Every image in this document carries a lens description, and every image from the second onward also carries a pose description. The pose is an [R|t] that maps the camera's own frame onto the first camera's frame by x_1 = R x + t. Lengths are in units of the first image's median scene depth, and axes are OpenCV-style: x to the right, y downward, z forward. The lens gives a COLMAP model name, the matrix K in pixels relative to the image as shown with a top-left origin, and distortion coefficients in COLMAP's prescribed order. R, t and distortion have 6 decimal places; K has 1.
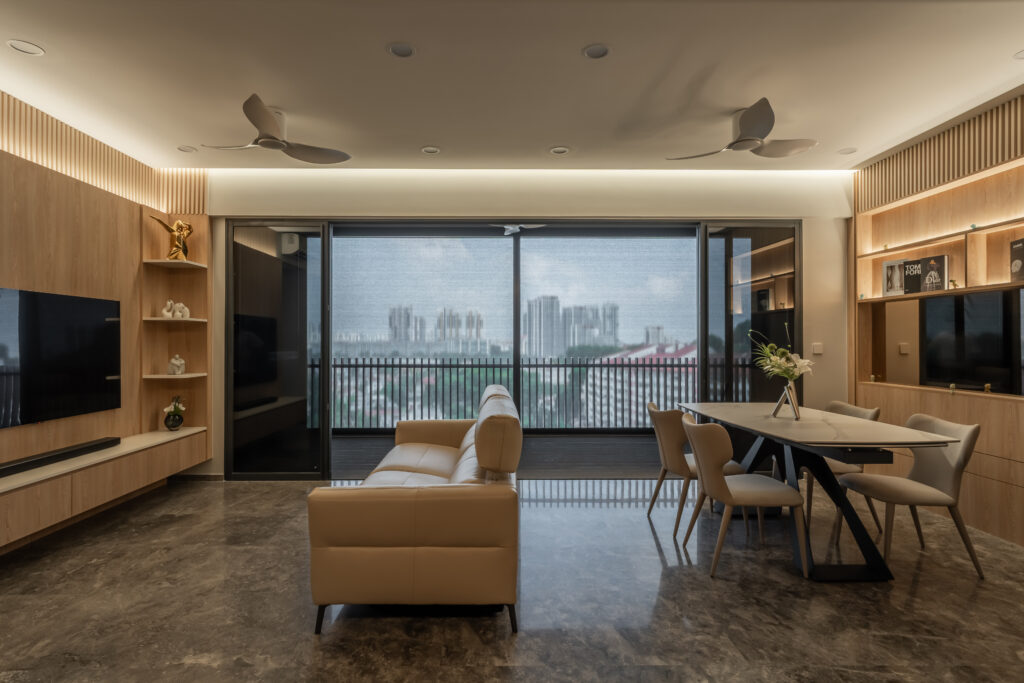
lens RADIAL K [[517.5, 0, 497.8], [0, 517.5, 339.4], [0, 0, 1]] dist [0.004775, 0.001044]
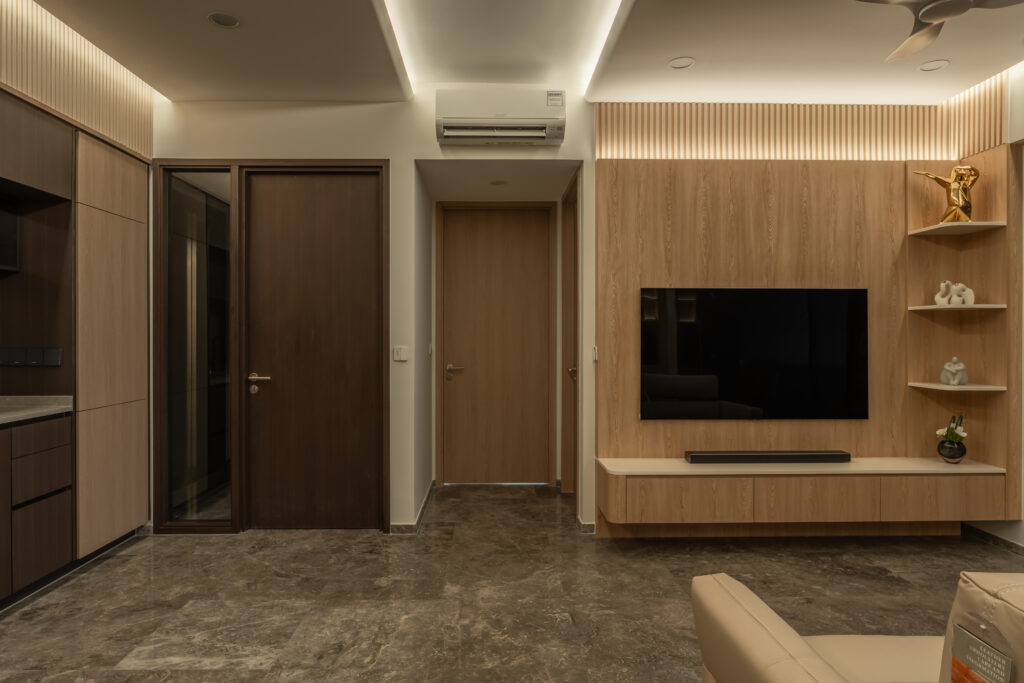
lens RADIAL K [[597.8, 0, 497.5], [0, 597.8, 337.5], [0, 0, 1]] dist [-0.005228, -0.002727]
pose [[0.006021, 0.002526, -0.999979, 0.214818], [0.004905, 0.999985, 0.002556, -0.002315], [0.999970, -0.004921, 0.006008, 0.415433]]
